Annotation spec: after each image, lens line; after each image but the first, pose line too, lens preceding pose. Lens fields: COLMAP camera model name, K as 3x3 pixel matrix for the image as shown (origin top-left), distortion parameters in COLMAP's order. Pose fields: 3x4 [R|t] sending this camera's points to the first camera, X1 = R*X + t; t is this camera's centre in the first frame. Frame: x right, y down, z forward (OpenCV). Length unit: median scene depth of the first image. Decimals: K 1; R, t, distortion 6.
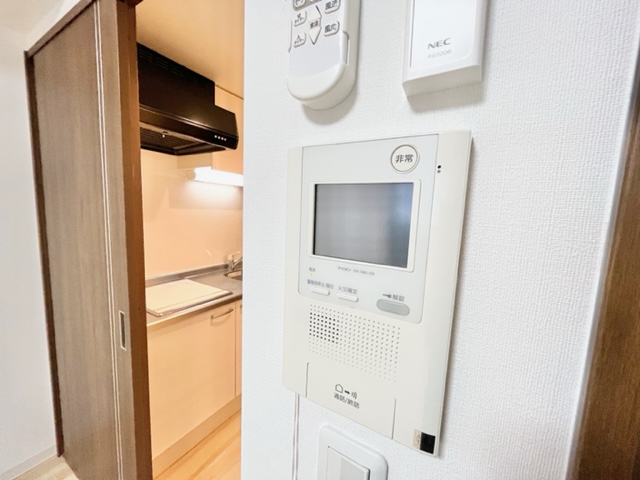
lens RADIAL K [[258.6, 0, 318.2], [0, 258.6, 238.8], [0, 0, 1]] dist [-0.000865, -0.000202]
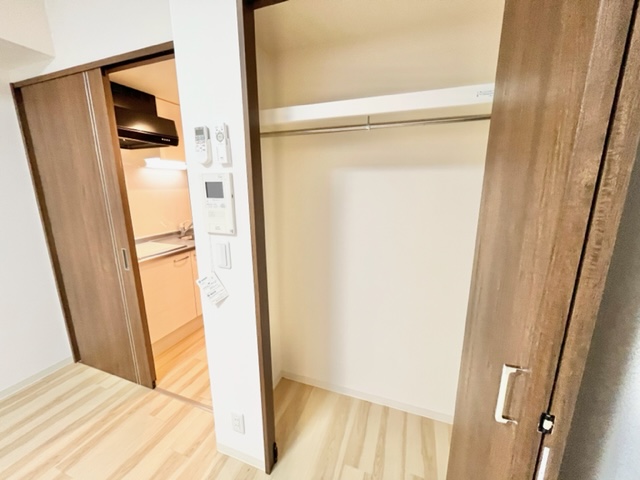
lens RADIAL K [[258.6, 0, 318.2], [0, 258.6, 238.8], [0, 0, 1]] dist [-0.000865, -0.000202]
pose [[0.982316, -0.085251, 0.166695, 0.166785], [0.067500, 0.991703, 0.109406, 0.063491], [-0.174639, -0.096219, 0.979920, -0.595188]]
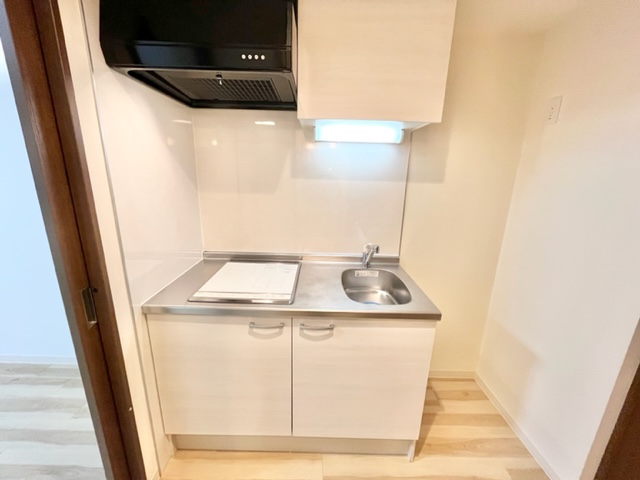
lens RADIAL K [[258.6, 0, 318.2], [0, 258.6, 238.8], [0, 0, 1]] dist [-0.000865, -0.000202]
pose [[0.515895, 0.181958, -0.837104, 0.264566], [-0.100064, 0.983292, 0.152066, -0.072464], [0.850788, 0.005314, 0.525483, 0.753893]]
